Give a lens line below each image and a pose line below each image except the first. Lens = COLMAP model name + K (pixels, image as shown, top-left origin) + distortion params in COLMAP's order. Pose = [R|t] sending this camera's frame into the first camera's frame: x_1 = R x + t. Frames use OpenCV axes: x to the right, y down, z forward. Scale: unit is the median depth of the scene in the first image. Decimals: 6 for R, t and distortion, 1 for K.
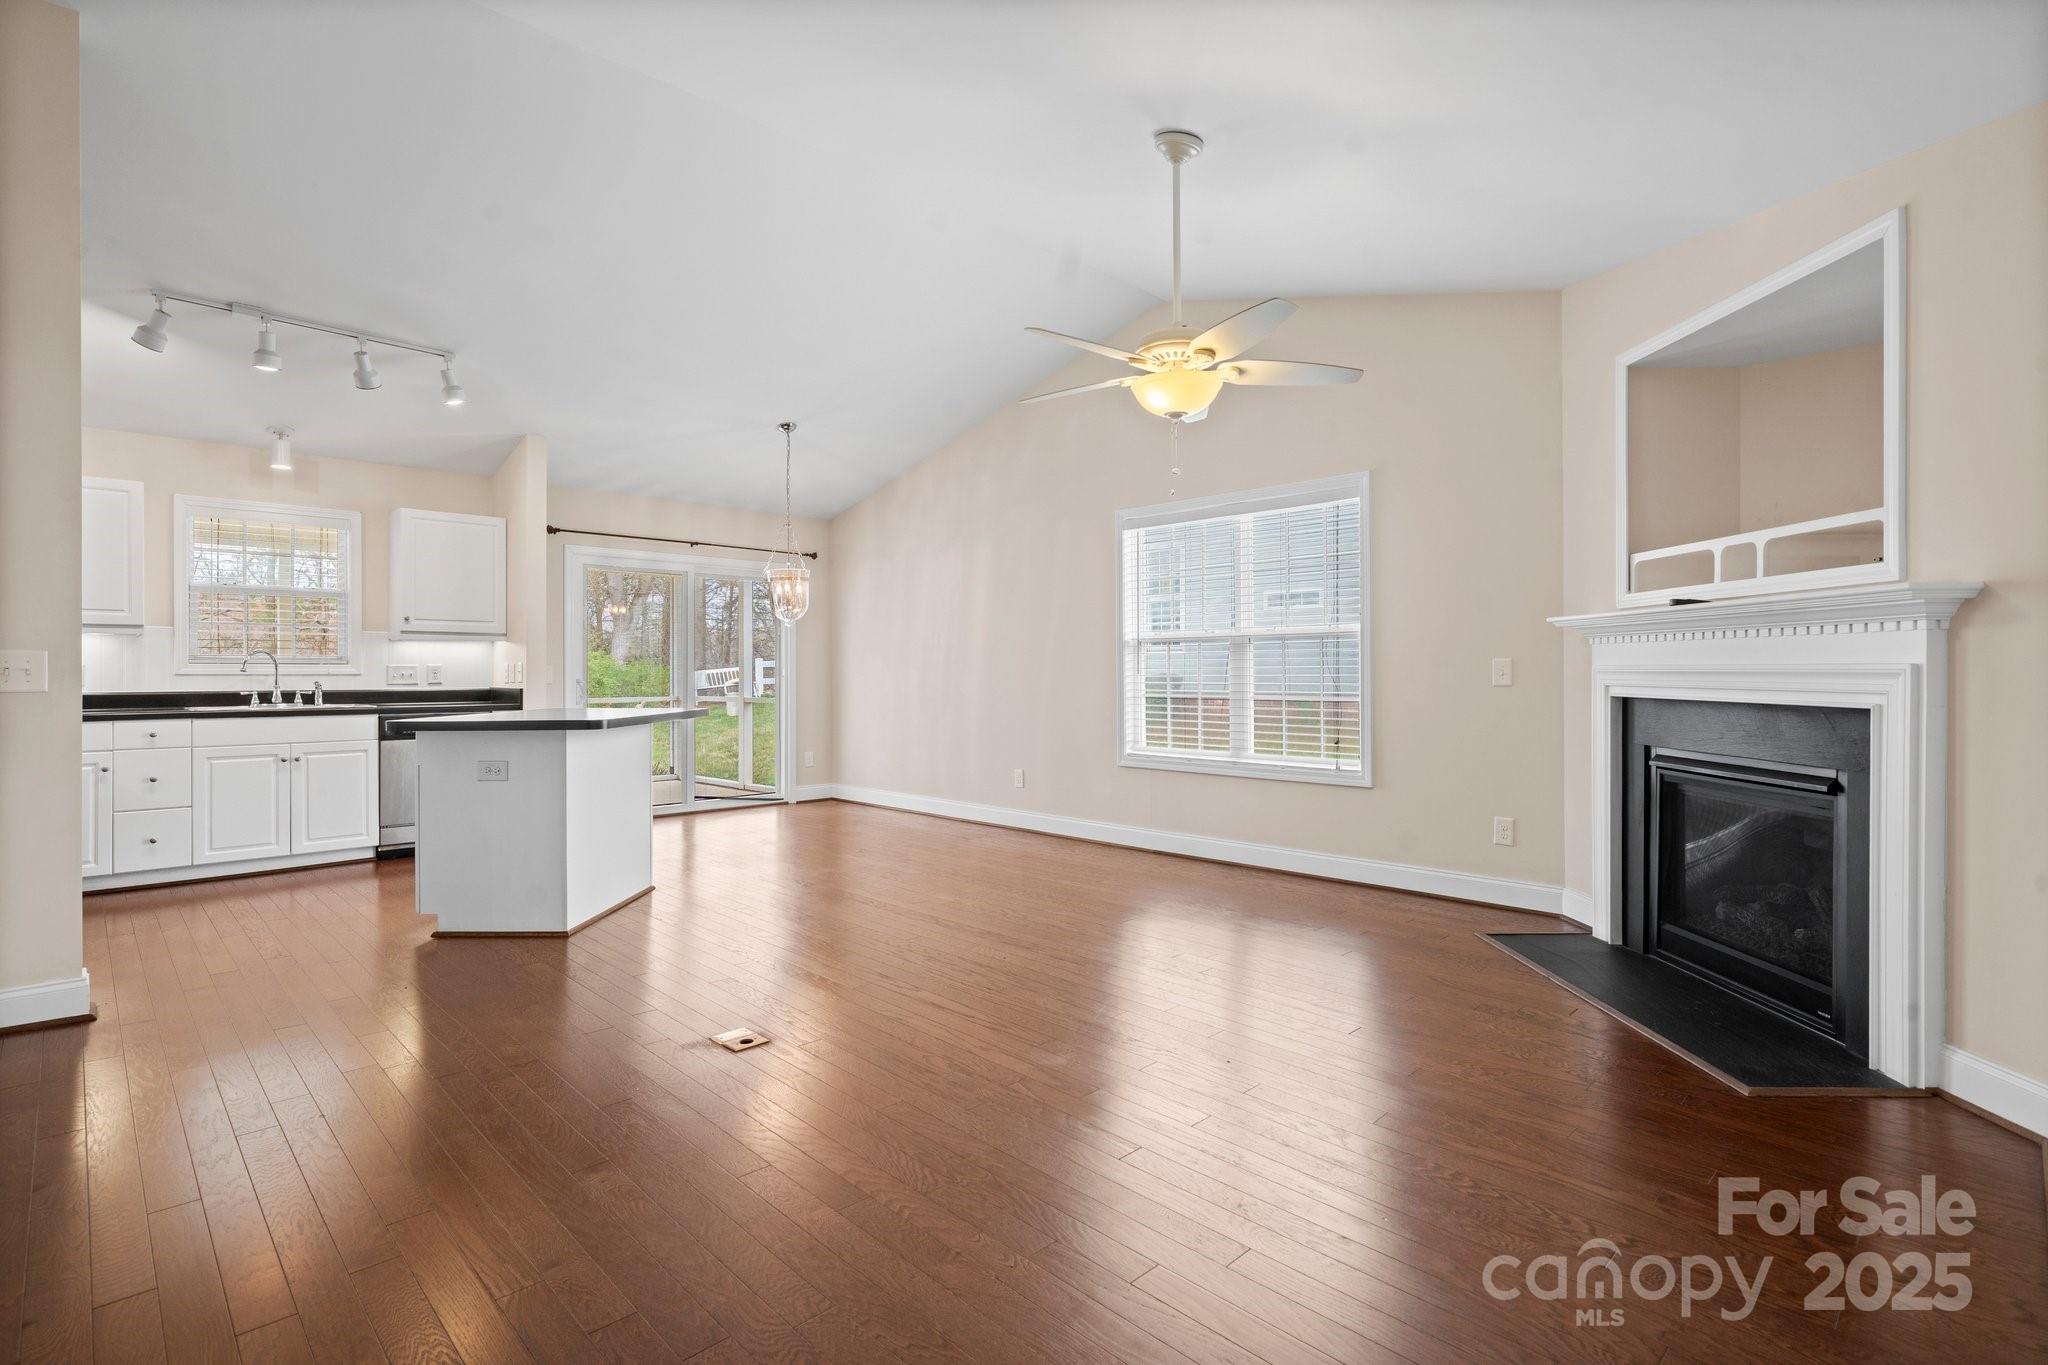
lens RADIAL K [[973.8, 0, 1017.2], [0, 973.8, 679.4], [0, 0, 1]] dist [-0.001418, -0.000378]
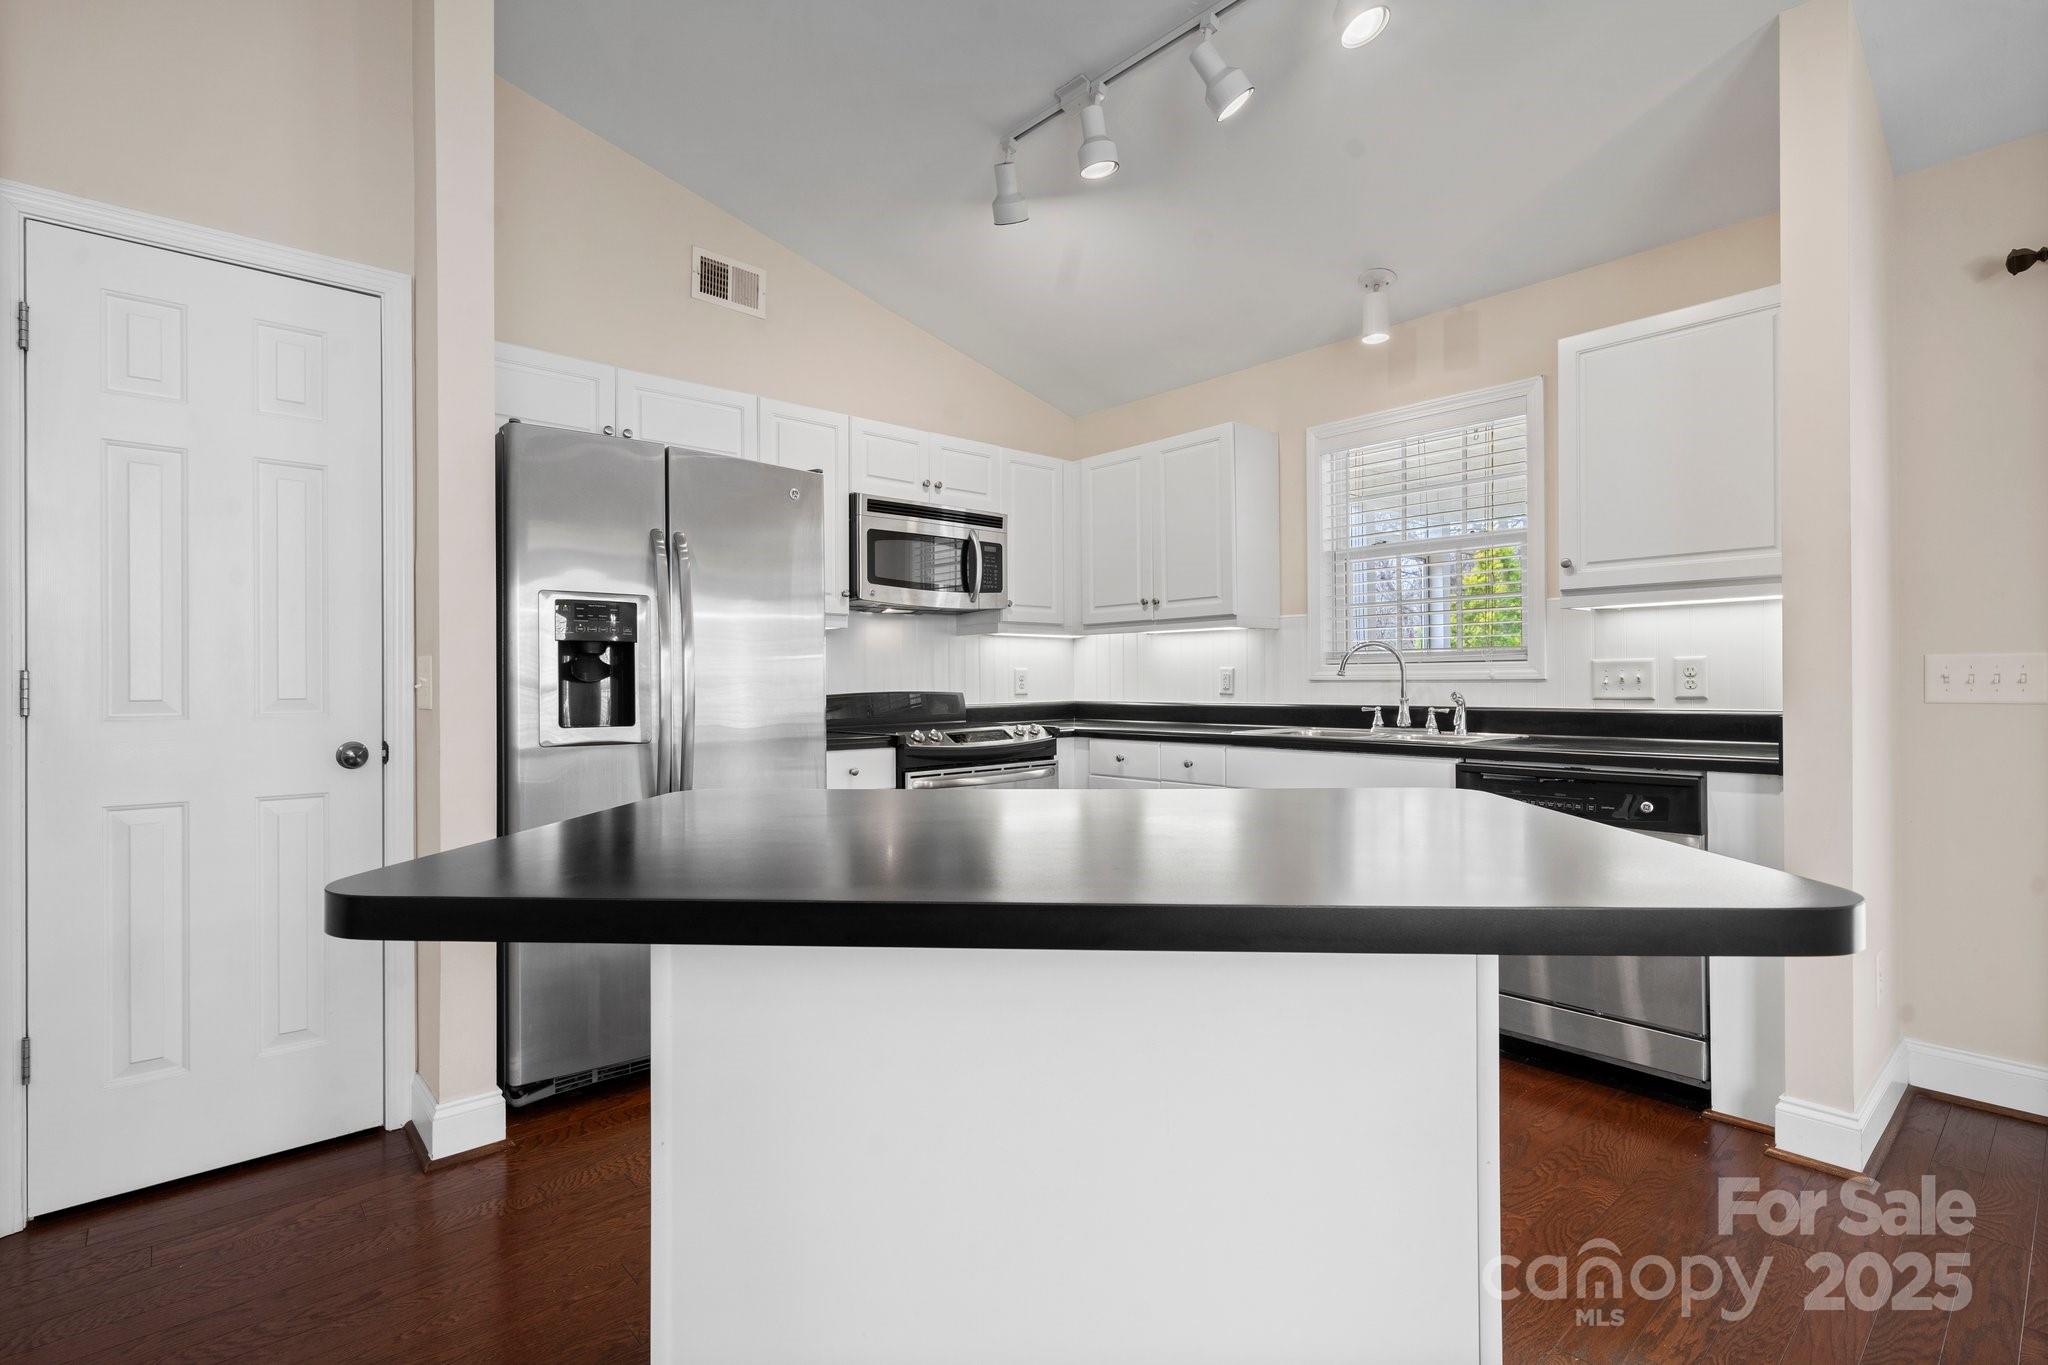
lens RADIAL K [[953.8, 0, 1024.0], [0, 953.8, 682.5], [0, 0, 1]] dist [-0.001812, -0.000344]
pose [[-0.040392, 0.003574, -0.999178, -0.152965], [0.000581, 0.999994, 0.003554, -0.005853], [0.999184, -0.000437, -0.040394, 0.805831]]
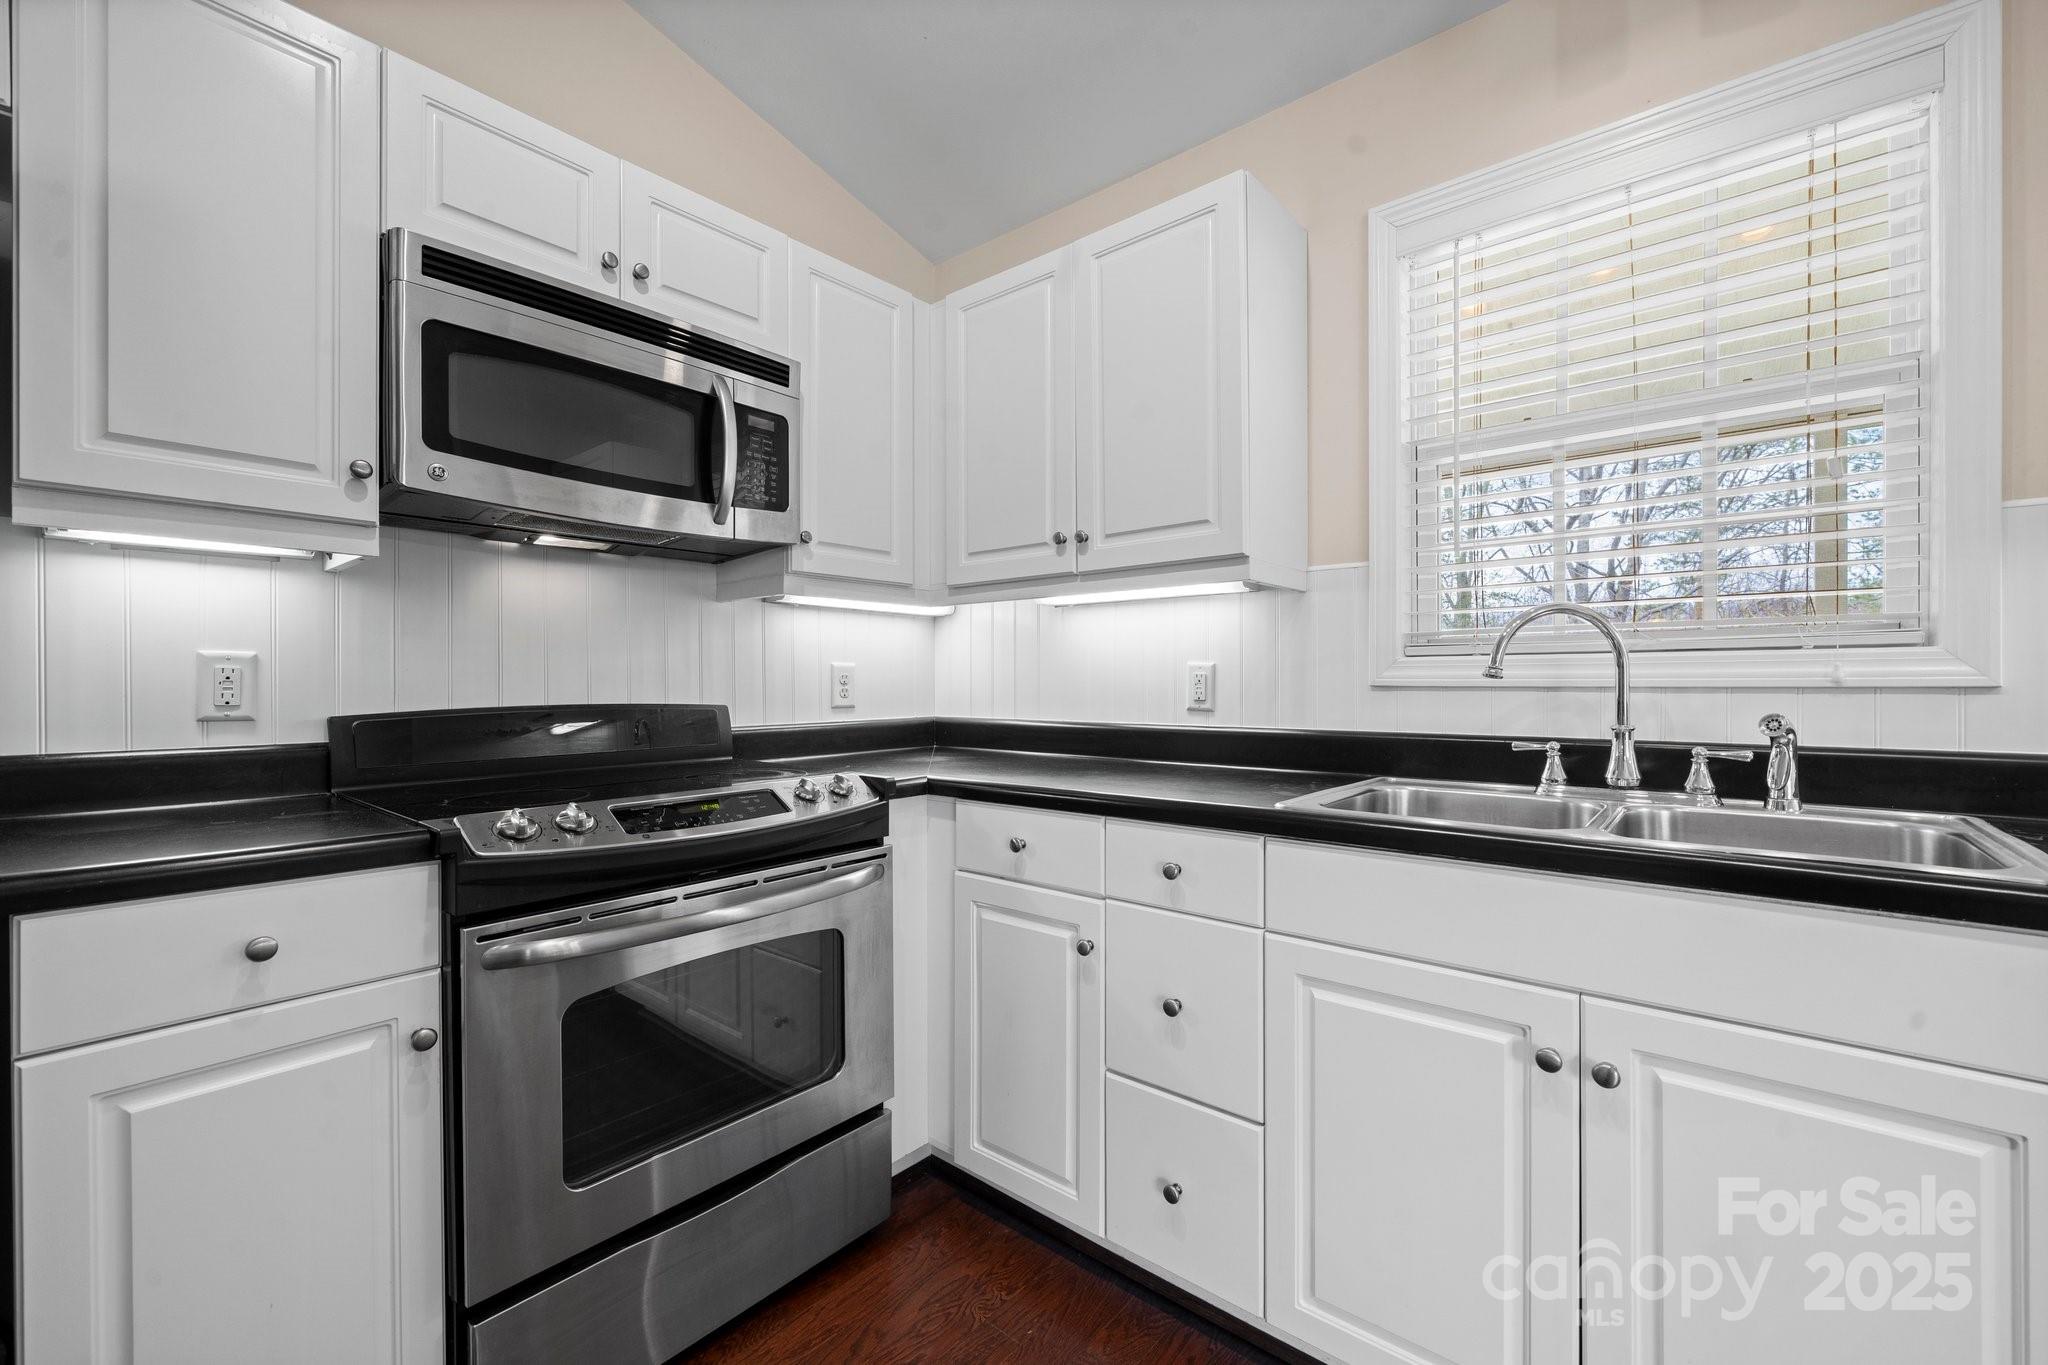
lens RADIAL K [[835.2, 0, 1020.6], [0, 835.2, 684.3], [0, 0, 1]] dist [-0.001366, -0.000122]
pose [[0.095341, 0.002543, -0.995441, -0.545643], [-0.004413, 0.999988, 0.002132, -0.005586], [0.995435, 0.004190, 0.095351, 0.819793]]
